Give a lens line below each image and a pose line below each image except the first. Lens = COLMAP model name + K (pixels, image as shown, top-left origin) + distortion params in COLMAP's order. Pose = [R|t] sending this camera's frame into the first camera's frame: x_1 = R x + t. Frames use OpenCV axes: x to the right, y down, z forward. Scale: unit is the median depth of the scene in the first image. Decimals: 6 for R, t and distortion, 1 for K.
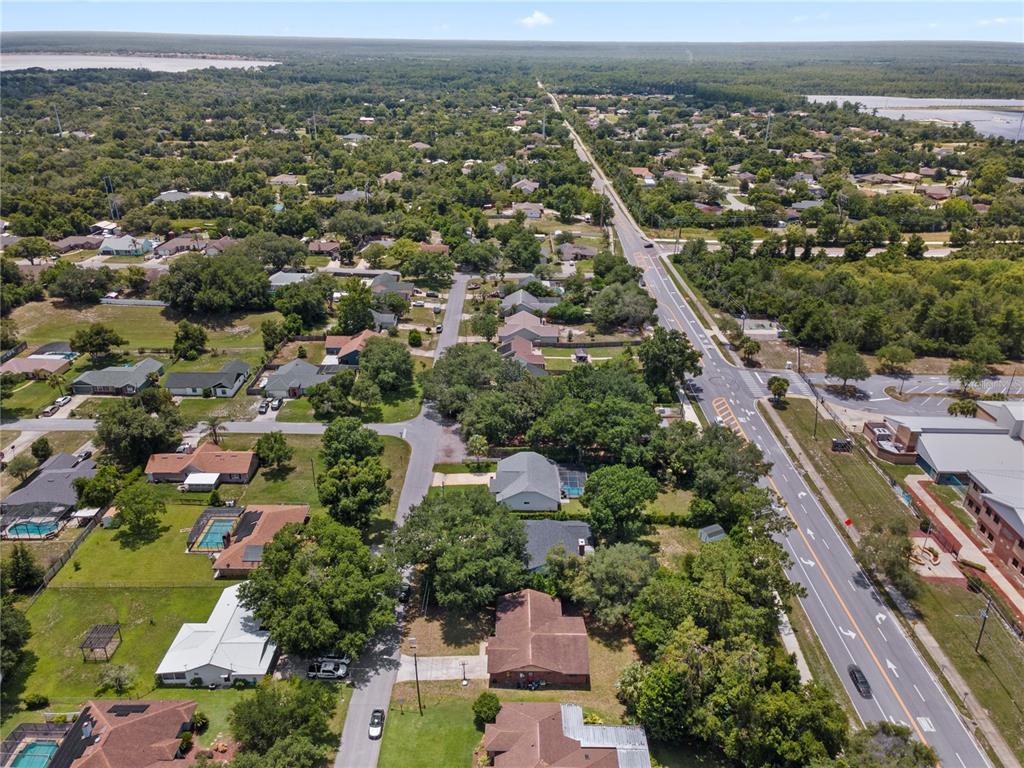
lens RADIAL K [[742.0, 0, 507.4], [0, 742.0, 379.7], [0, 0, 1]] dist [0.040775, 0.005293]
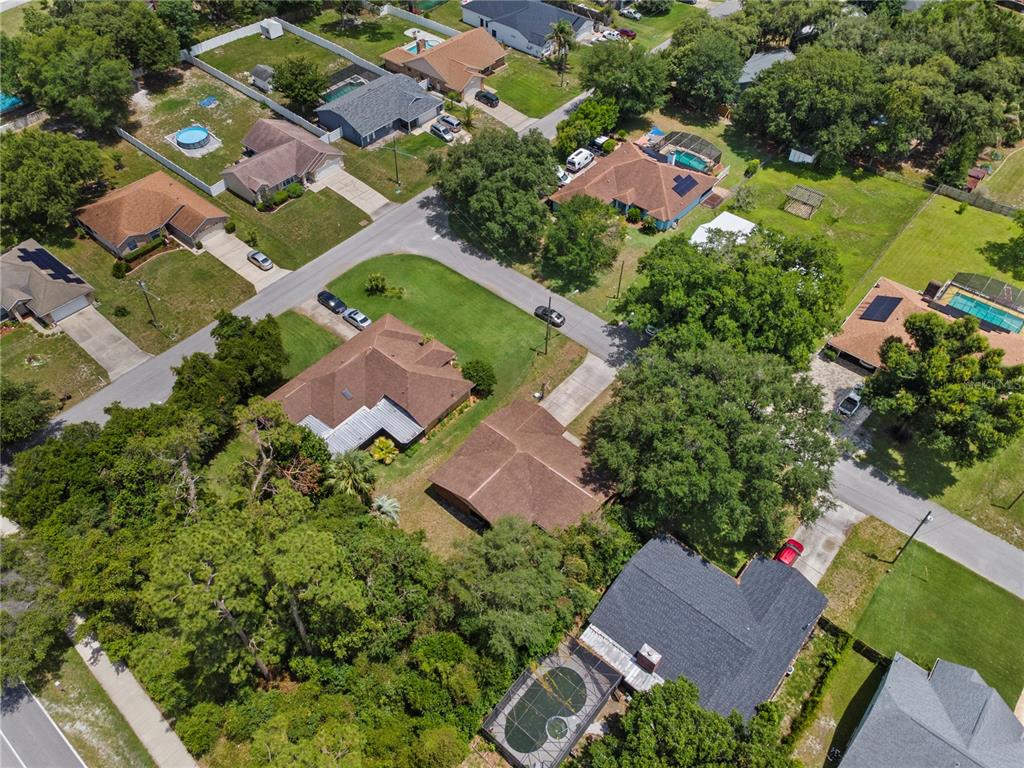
lens RADIAL K [[742.0, 0, 507.4], [0, 742.0, 379.7], [0, 0, 1]] dist [0.040775, 0.005293]
pose [[-0.645906, 0.569550, -0.508349, 0.348573], [-0.315879, 0.406823, 0.857155, -0.273847], [0.695001, 0.714219, -0.082861, 0.978230]]
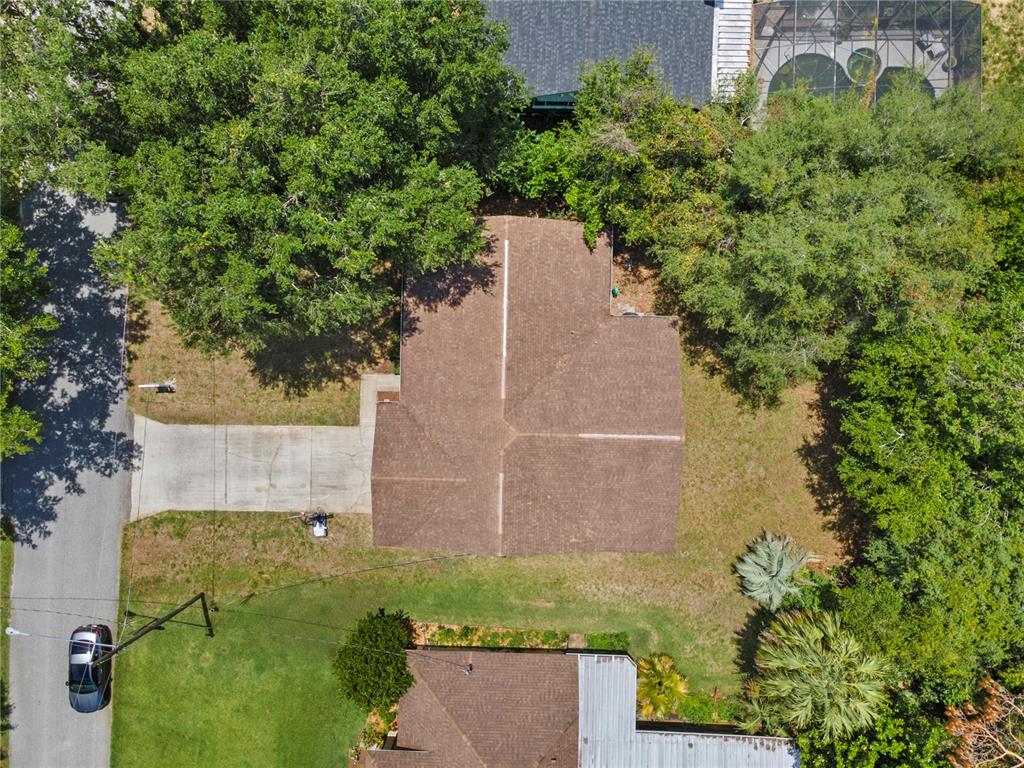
lens RADIAL K [[742.0, 0, 507.4], [0, 742.0, 379.7], [0, 0, 1]] dist [0.040775, 0.005293]
pose [[0.999786, 0.014697, -0.014567, 0.035508], [0.007267, 0.409755, 0.912167, 0.045648], [0.019375, -0.912077, 0.409560, 0.871967]]
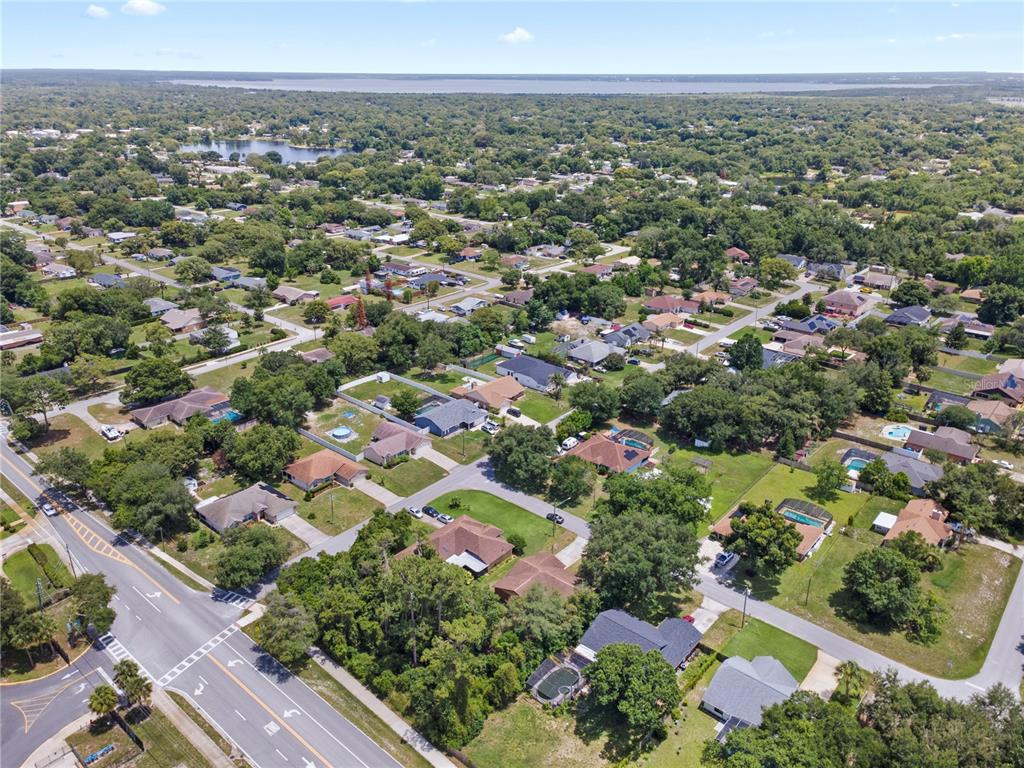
lens RADIAL K [[742.0, 0, 507.4], [0, 742.0, 379.7], [0, 0, 1]] dist [0.040775, 0.005293]
pose [[-0.648379, 0.289909, -0.703959, 0.874652], [-0.314888, 0.739738, 0.594670, -0.652371], [0.693145, 0.607240, -0.388342, 1.233738]]
